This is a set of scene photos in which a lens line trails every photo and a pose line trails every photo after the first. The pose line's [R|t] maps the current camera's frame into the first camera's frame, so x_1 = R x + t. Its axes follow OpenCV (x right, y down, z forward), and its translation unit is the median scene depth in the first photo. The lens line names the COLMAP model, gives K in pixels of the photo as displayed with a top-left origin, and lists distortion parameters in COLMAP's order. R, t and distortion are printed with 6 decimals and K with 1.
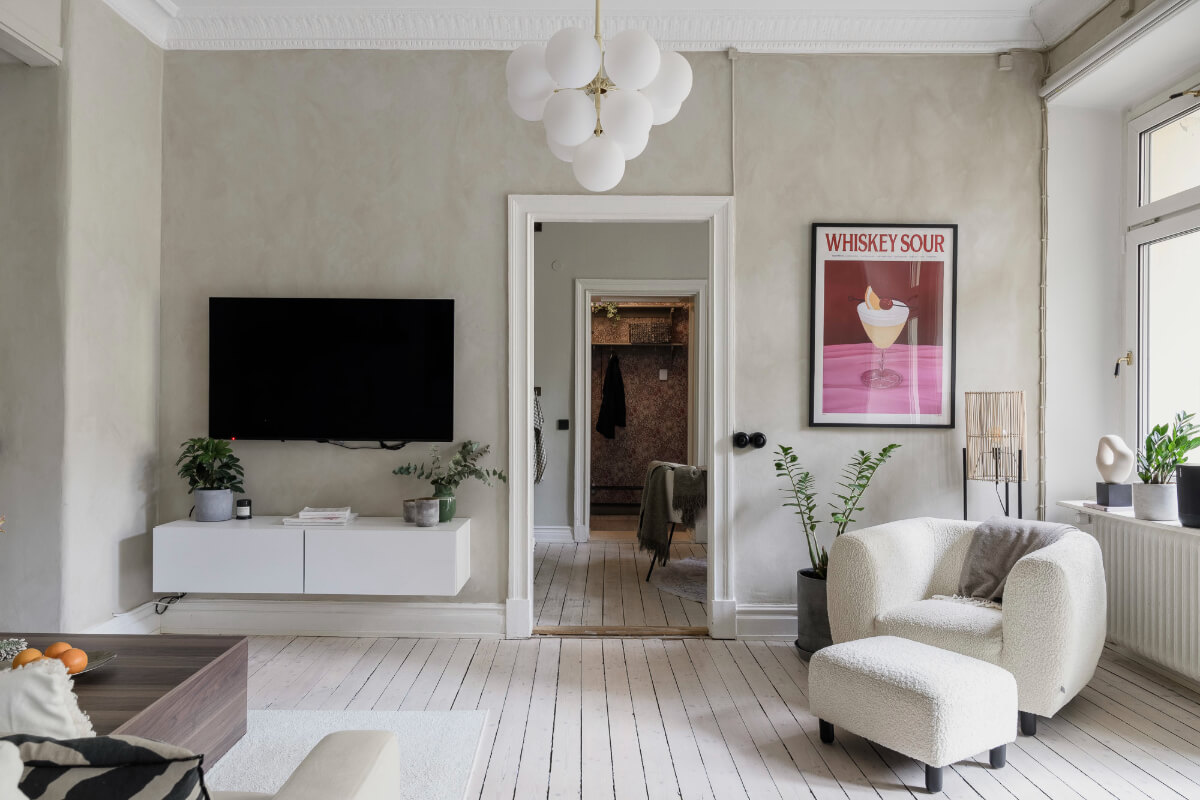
lens RADIAL K [[817.9, 0, 600.0], [0, 817.9, 400.0], [0, 0, 1]] dist [0.005040, 0.004195]
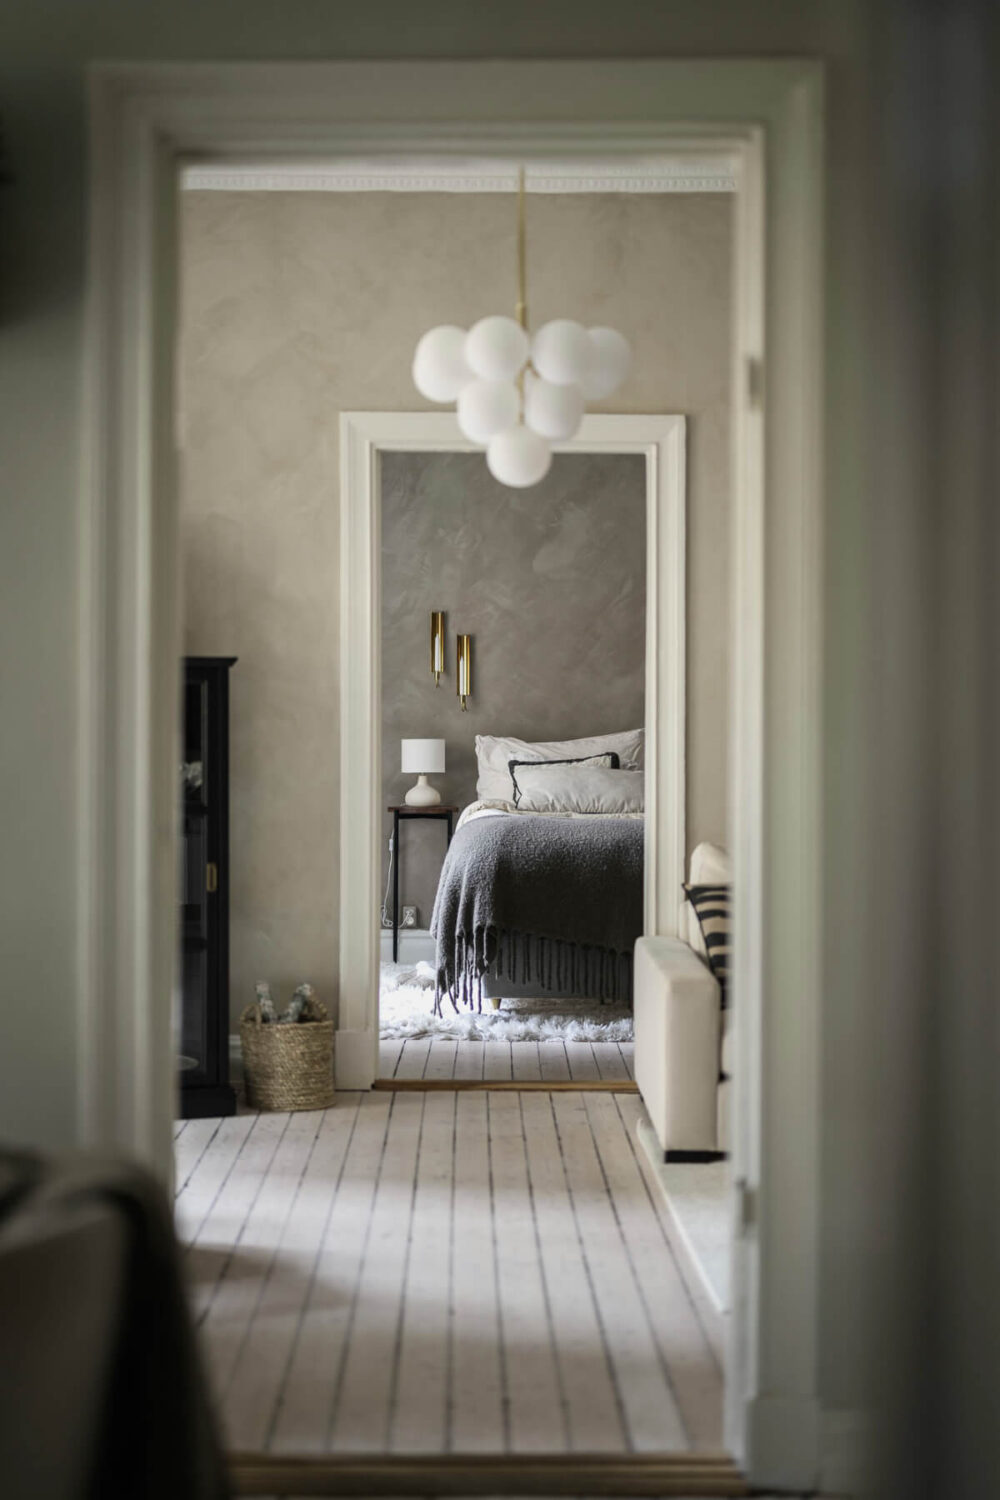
lens RADIAL K [[2136.9, 0, 500.0], [0, 2136.9, 750.0], [0, 0, 1]] dist [-0.019776, -0.037386]
pose [[-0.999959, -0.008120, 0.004031, 0.006692], [-0.008084, 0.999928, 0.008825, 0.000936], [-0.004102, 0.008792, -0.999953, 2.392249]]
